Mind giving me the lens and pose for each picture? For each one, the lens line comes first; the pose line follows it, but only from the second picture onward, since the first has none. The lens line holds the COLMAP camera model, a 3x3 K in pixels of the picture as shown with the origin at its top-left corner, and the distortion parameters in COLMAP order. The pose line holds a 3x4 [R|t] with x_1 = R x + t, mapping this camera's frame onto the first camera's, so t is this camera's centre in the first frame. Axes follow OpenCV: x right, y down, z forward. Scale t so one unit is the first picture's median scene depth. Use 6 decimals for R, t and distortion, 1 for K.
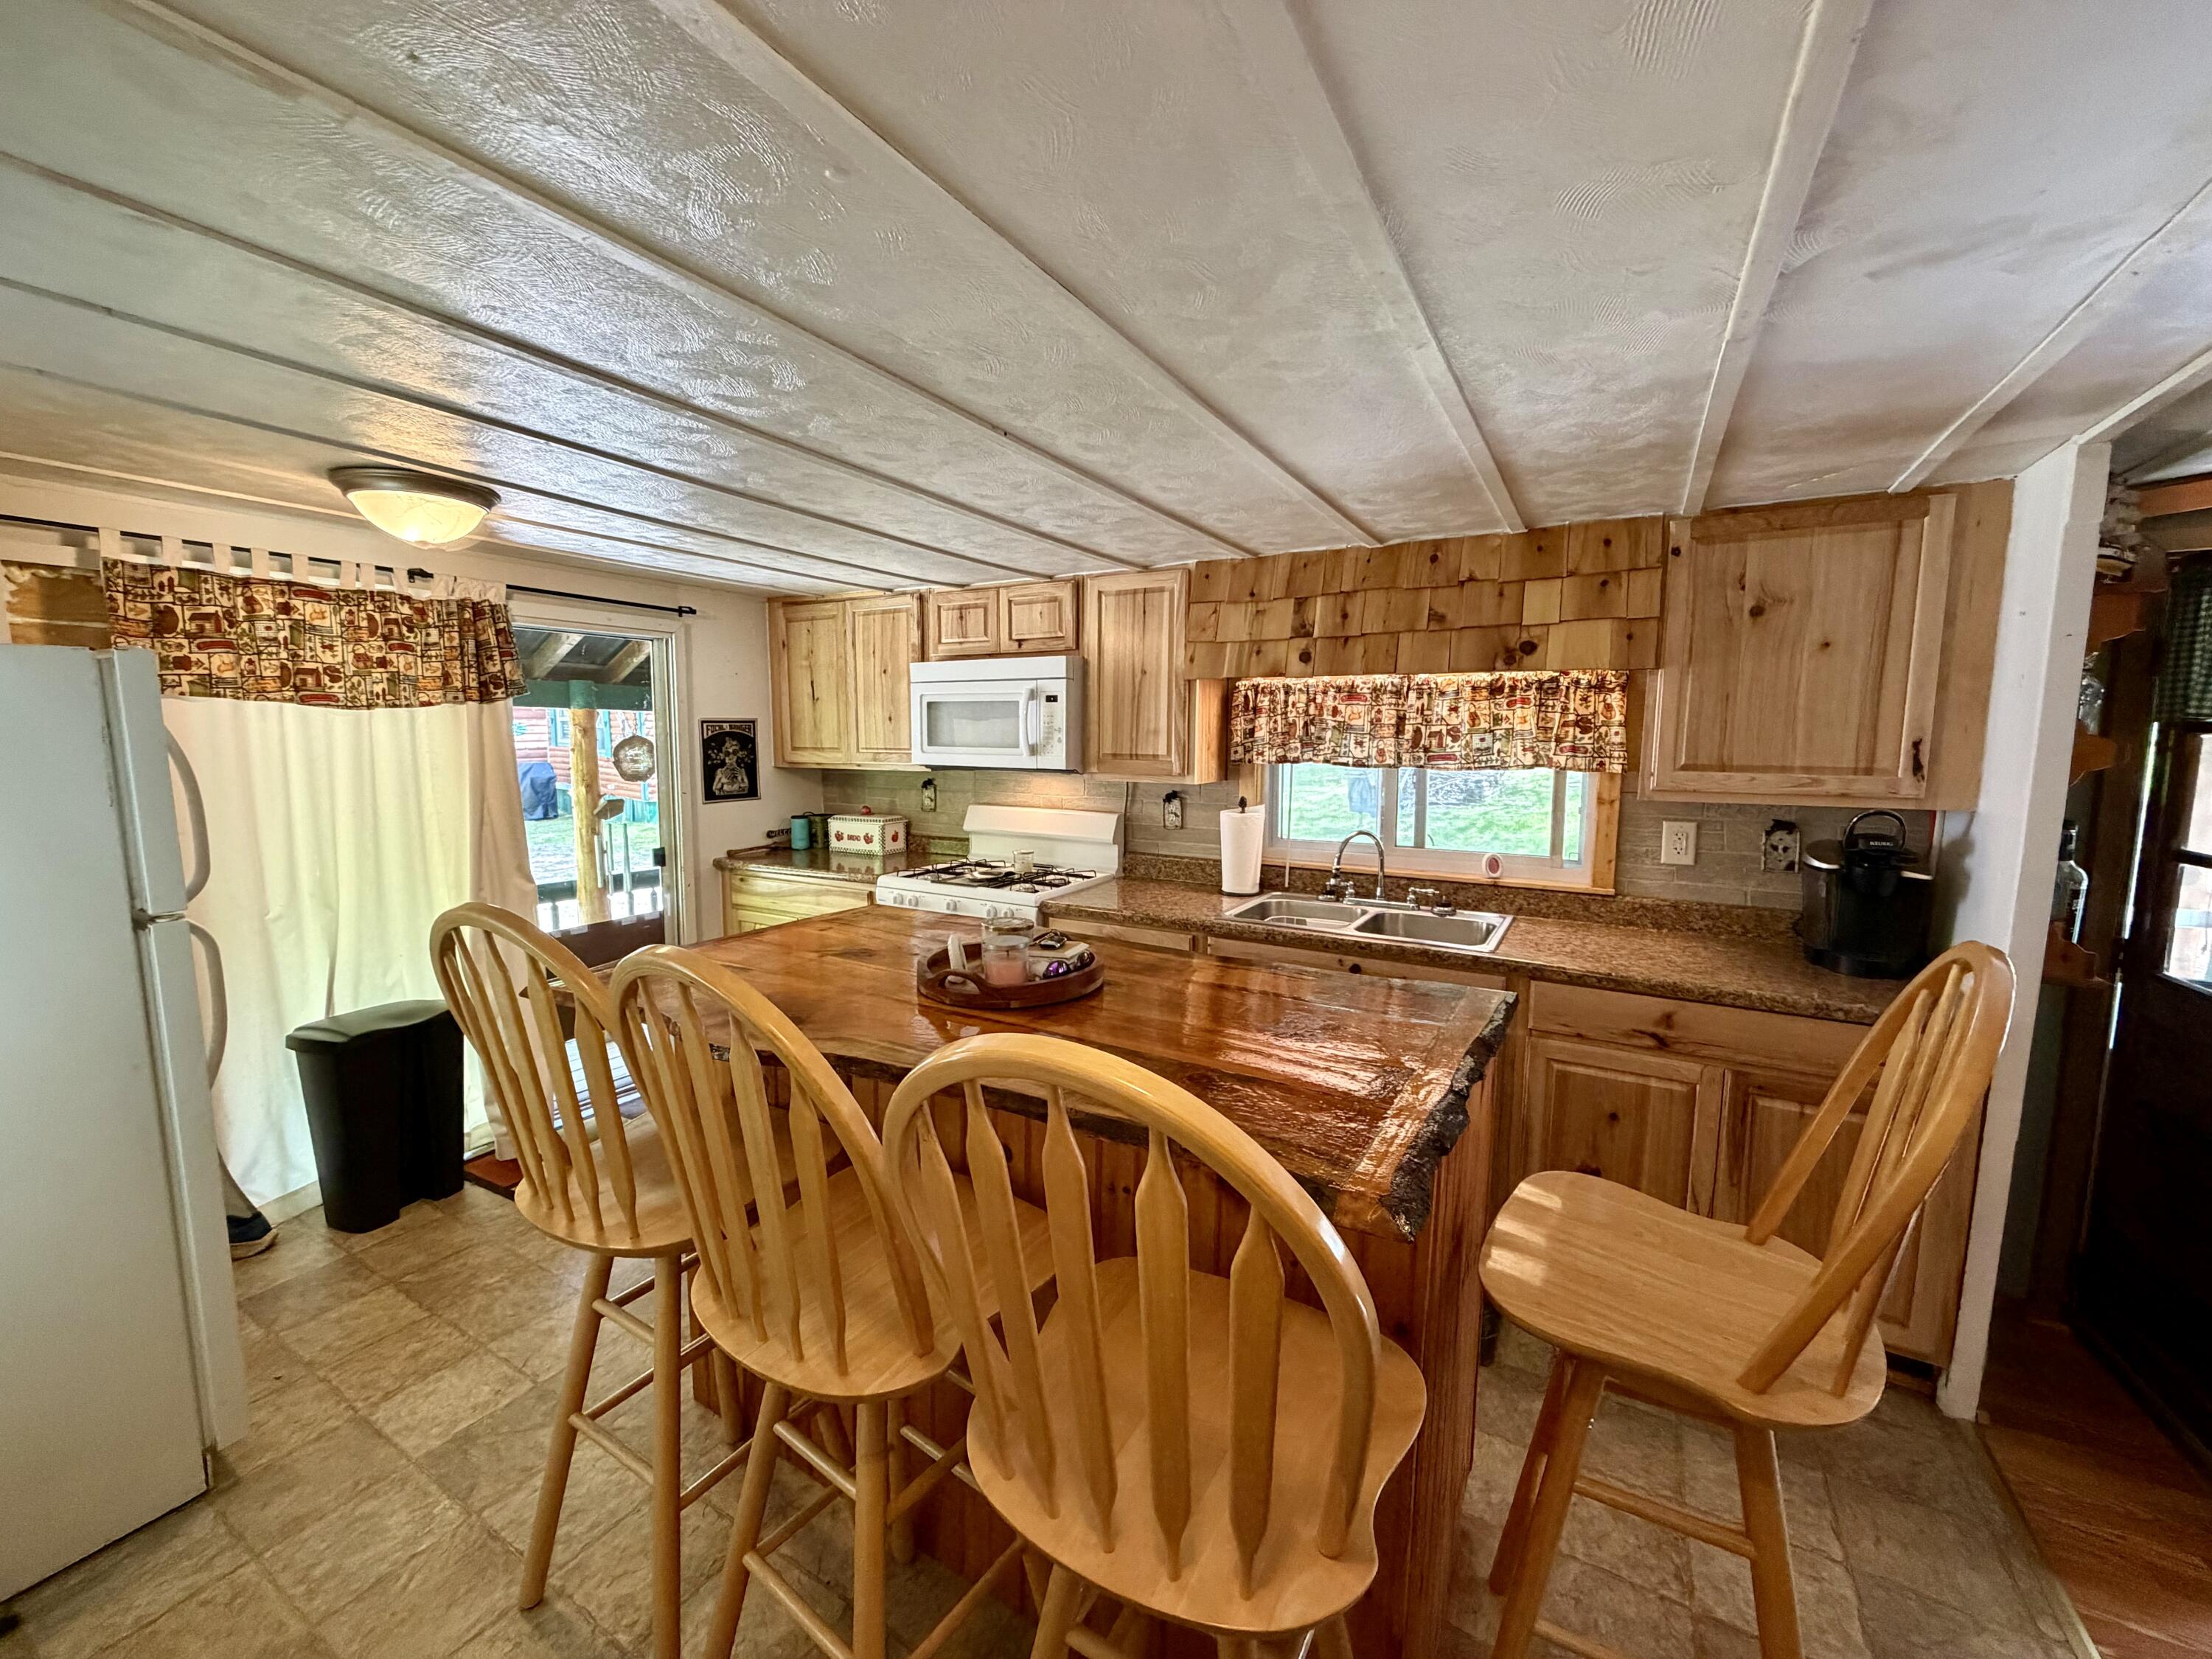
lens RADIAL K [[874.9, 0, 1106.0], [0, 874.9, 829.5], [0, 0, 1]] dist [-0.001761, -0.000220]
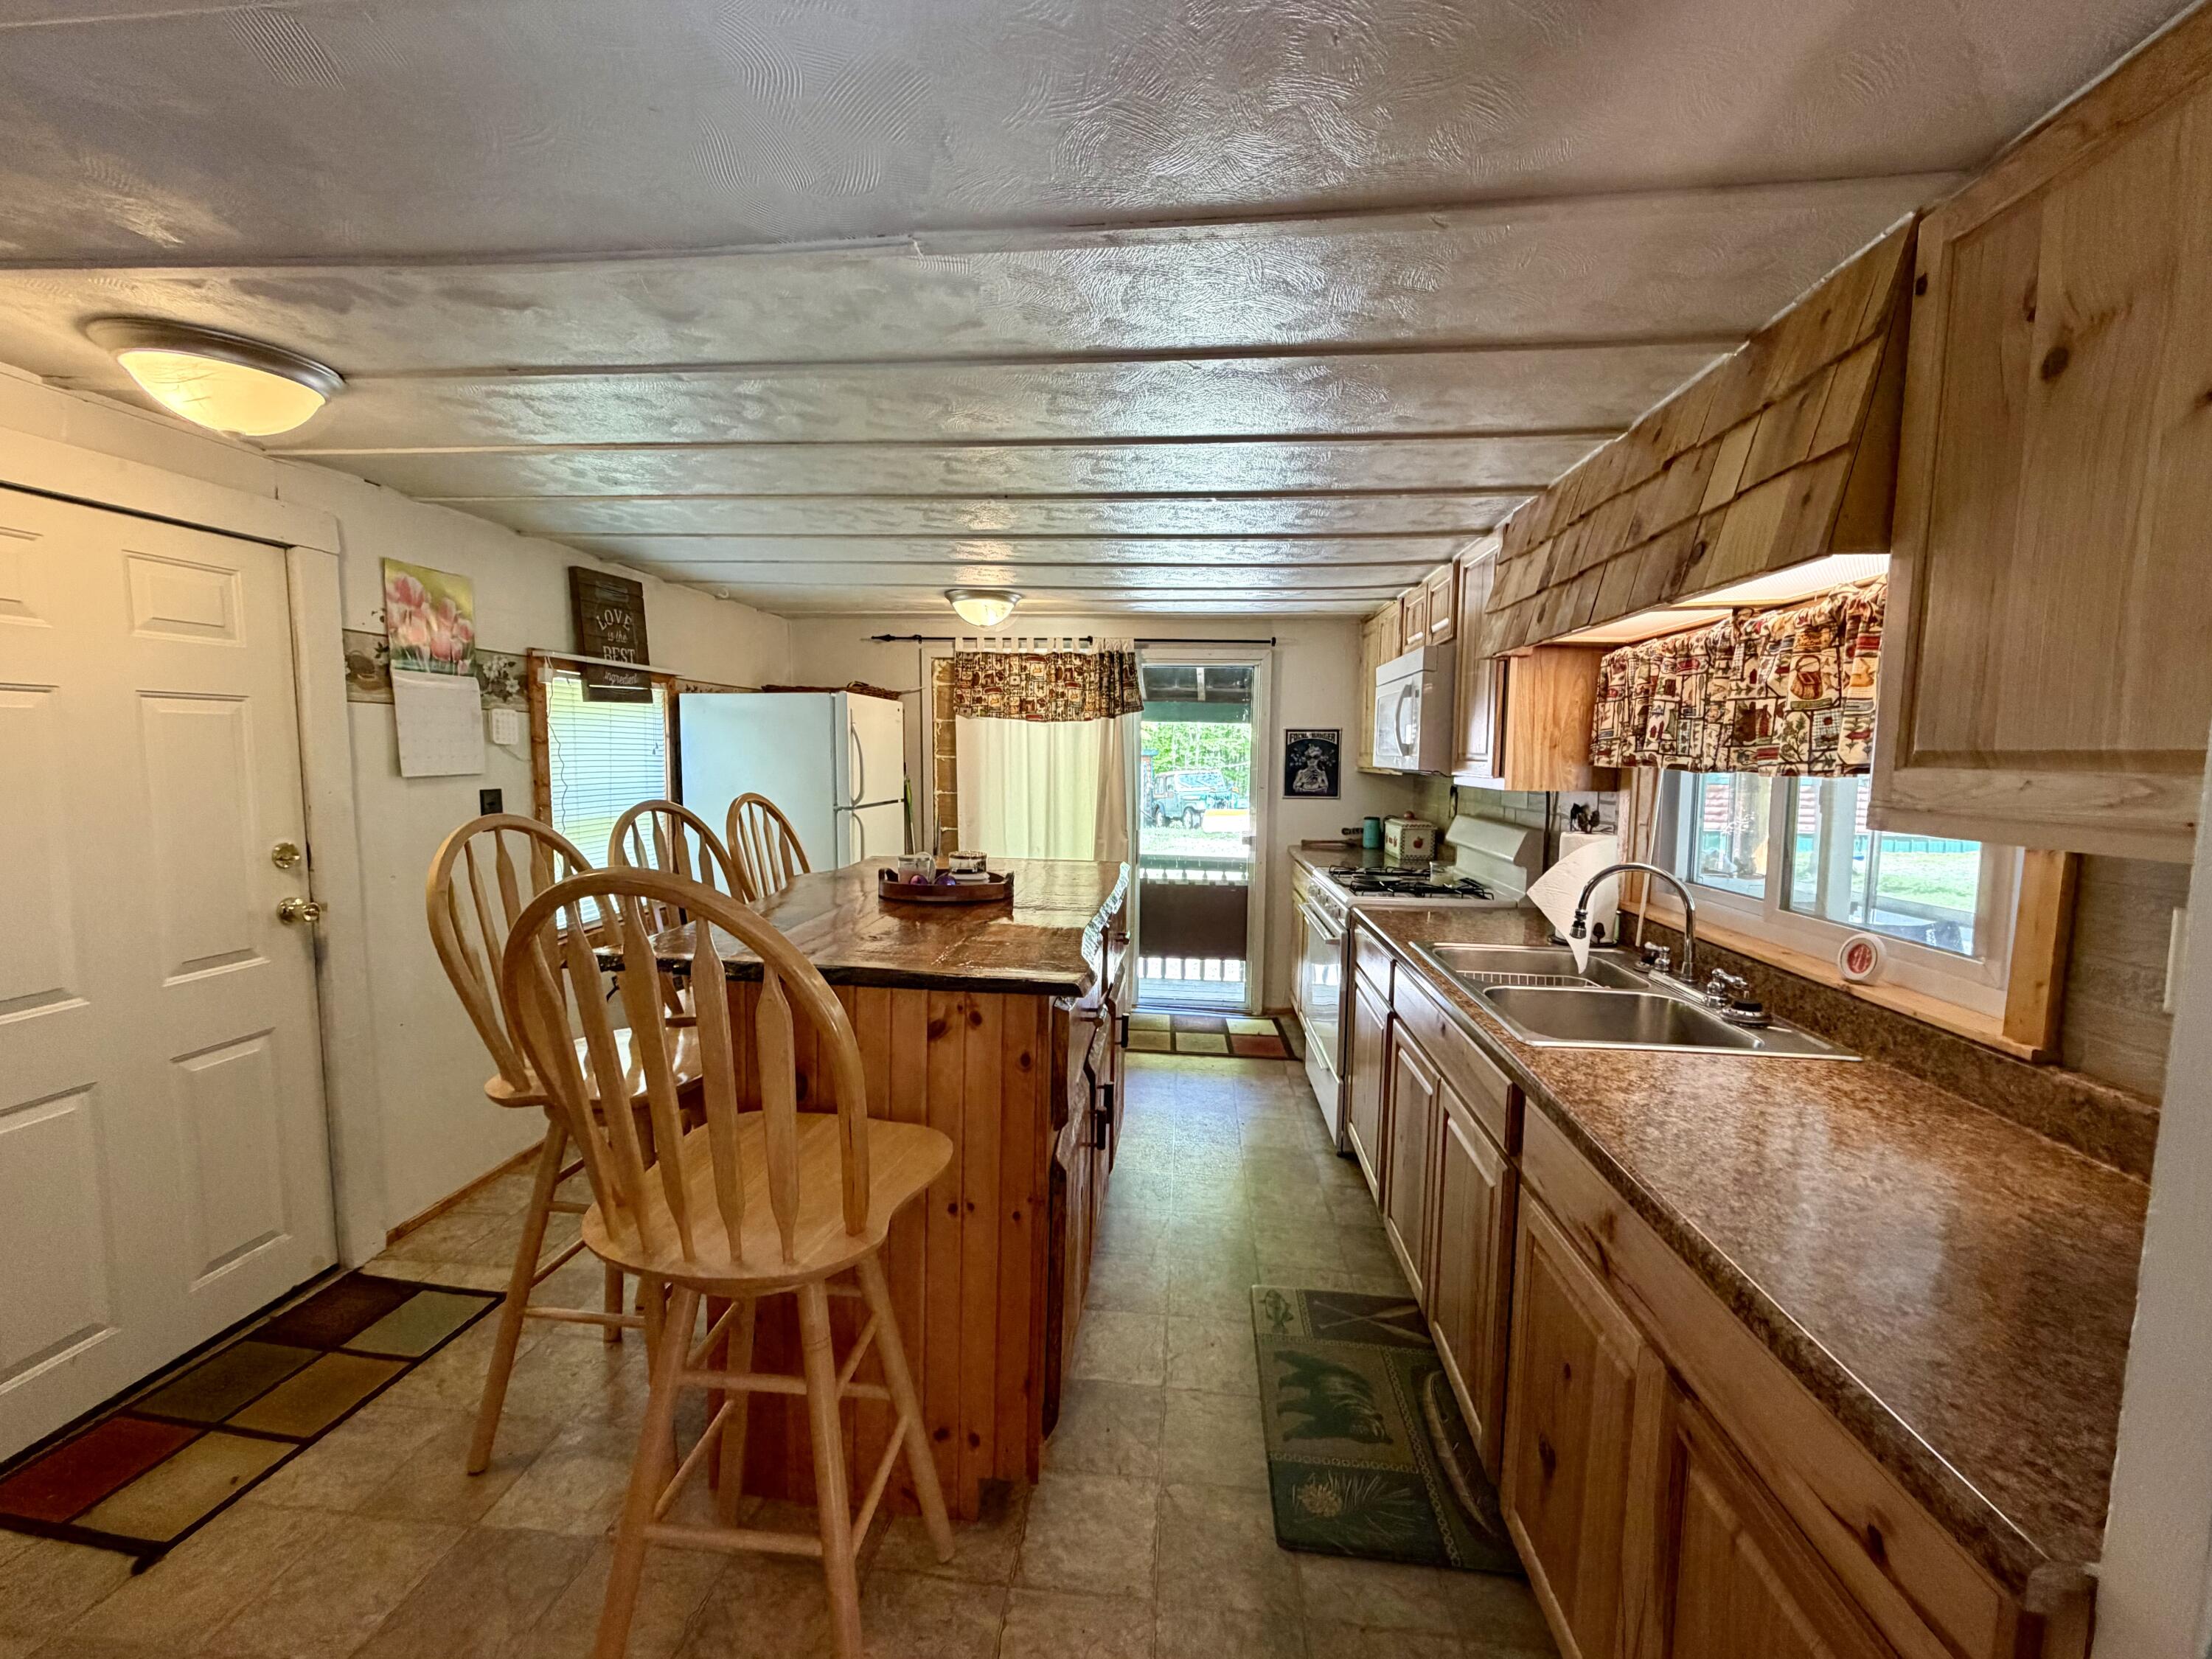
lens RADIAL K [[884.2, 0, 1098.3], [0, 884.2, 826.3], [0, 0, 1]] dist [-0.002362, -0.000113]
pose [[0.412695, 0.077595, -0.907558, 0.726989], [-0.113368, 0.992993, 0.033348, -0.003513], [0.903787, 0.089125, 0.418601, 0.350653]]
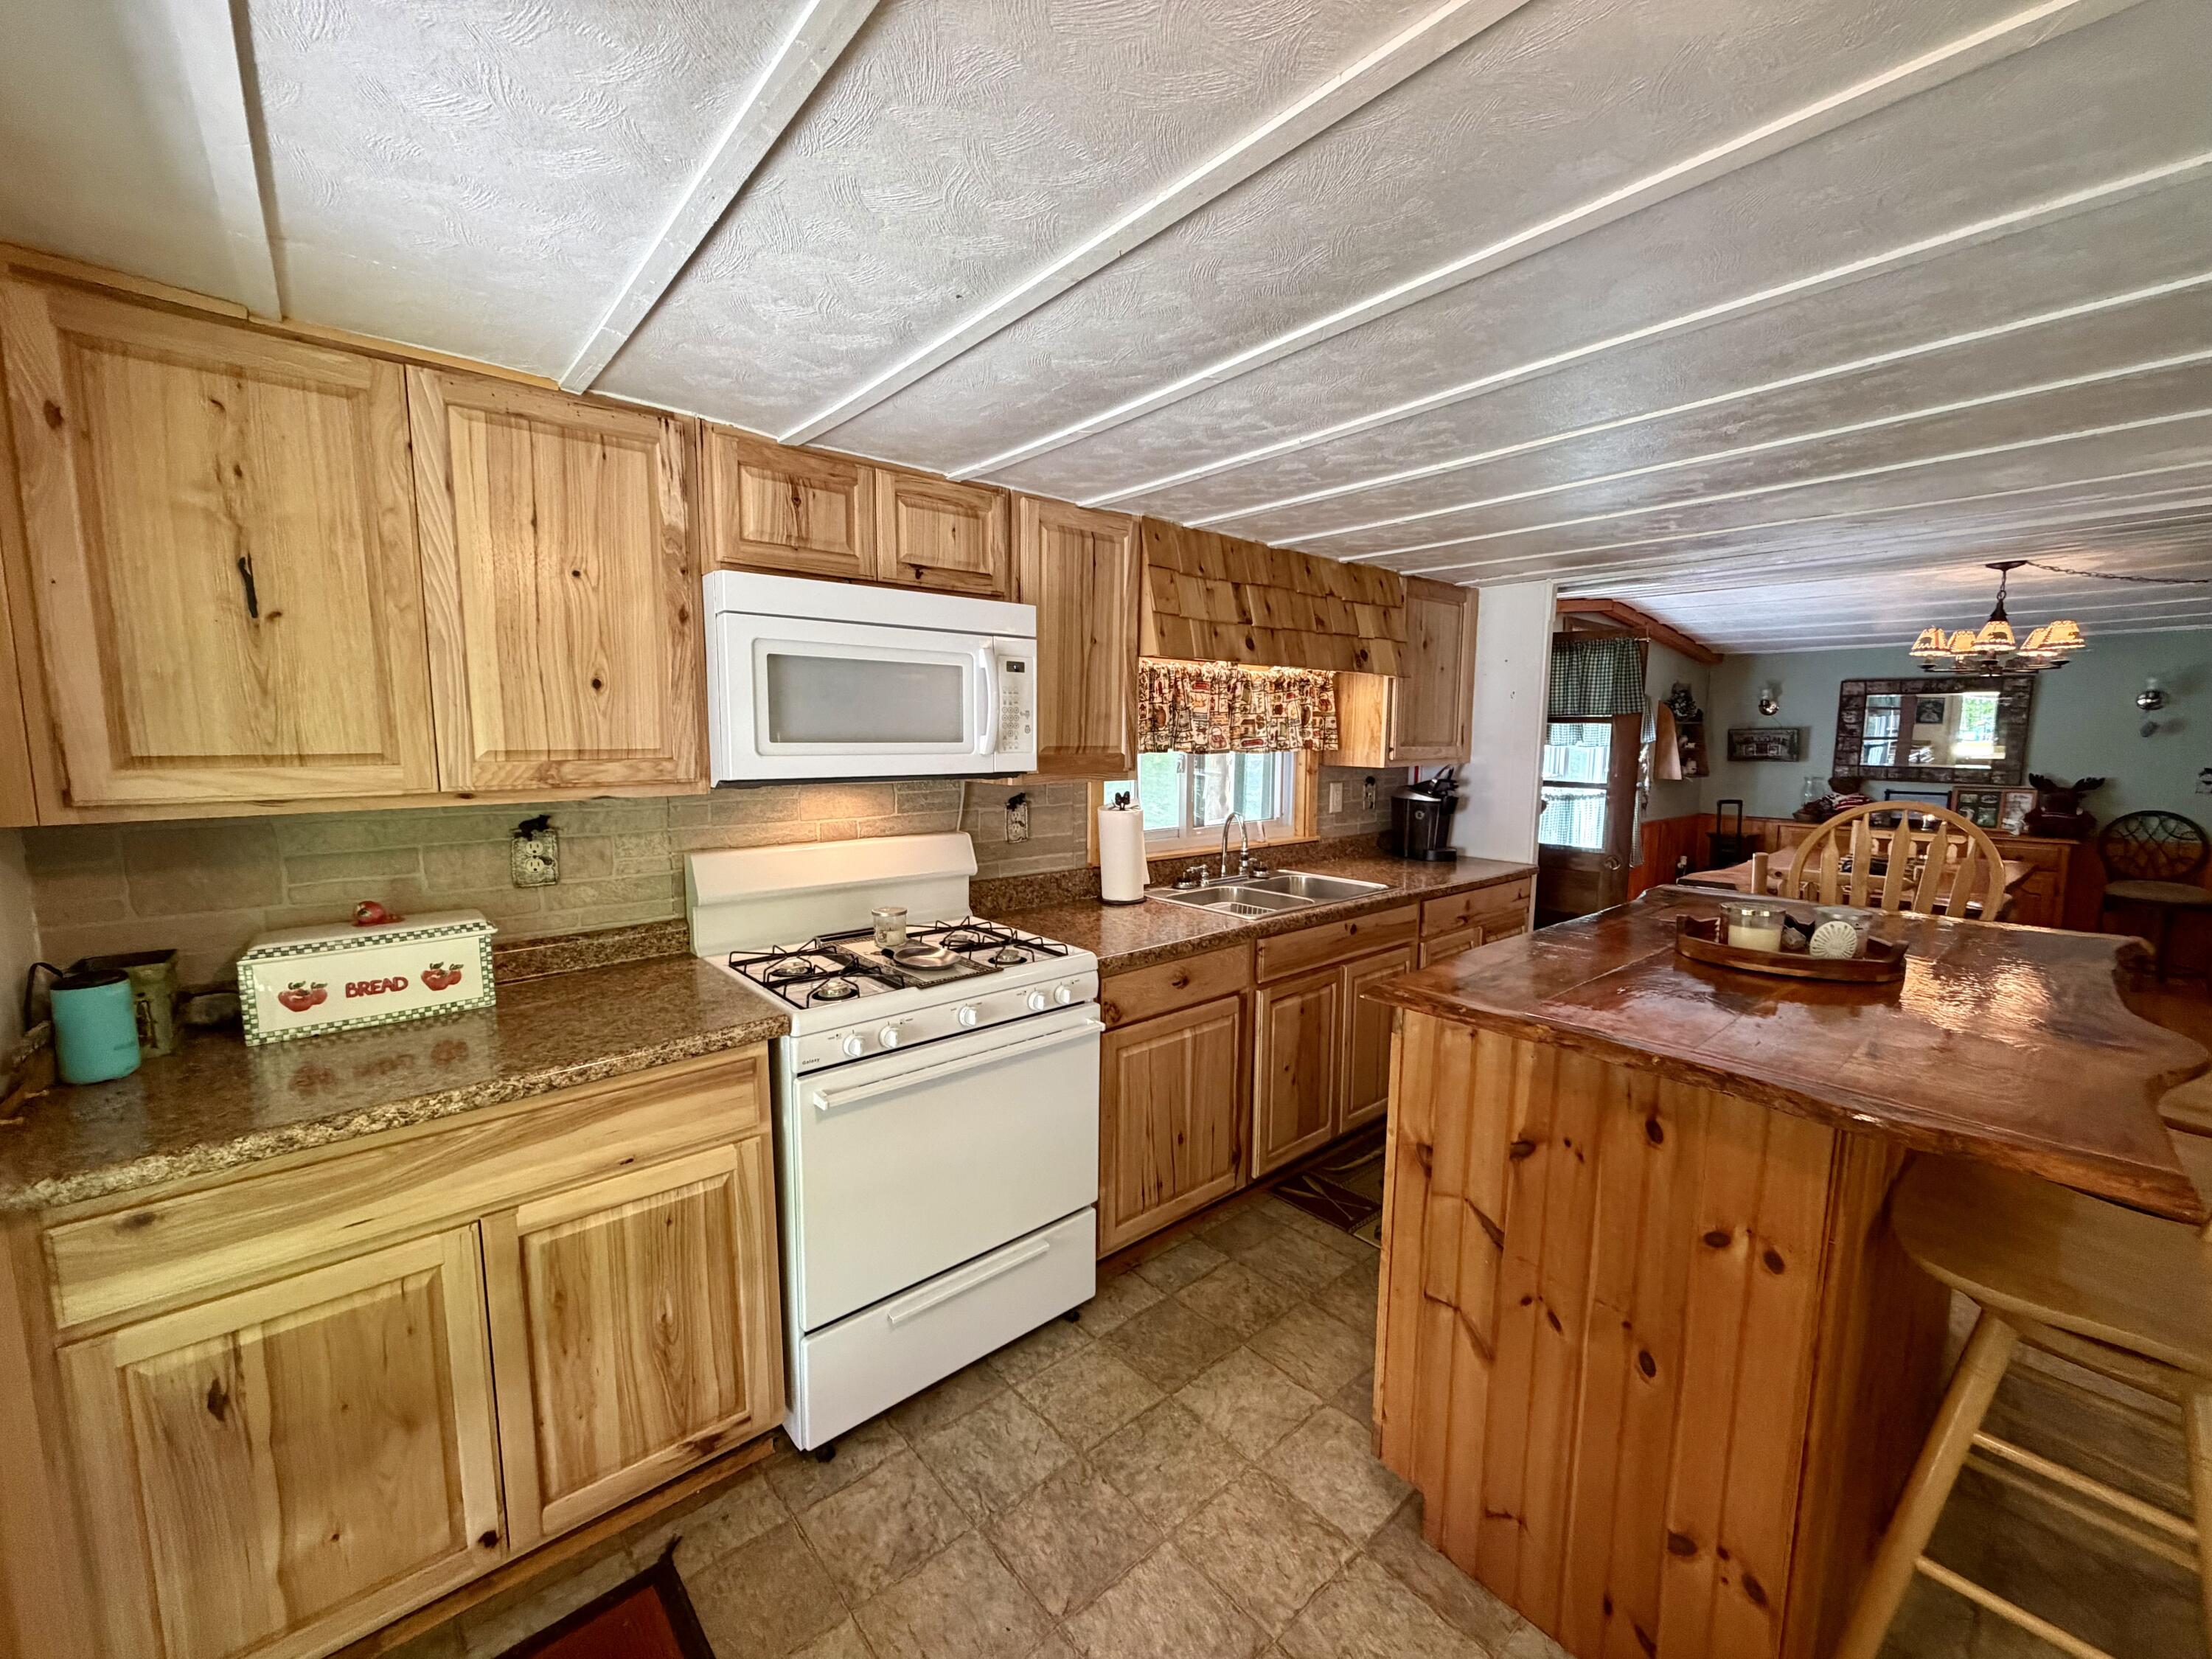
lens RADIAL K [[874.9, 0, 1106.0], [0, 874.9, 829.5], [0, 0, 1]] dist [-0.001761, -0.000220]
pose [[0.327218, -0.111020, 0.938404, -0.756839], [0.102913, 0.991354, 0.081398, -0.081123], [-0.939328, 0.069939, 0.335814, 0.795404]]
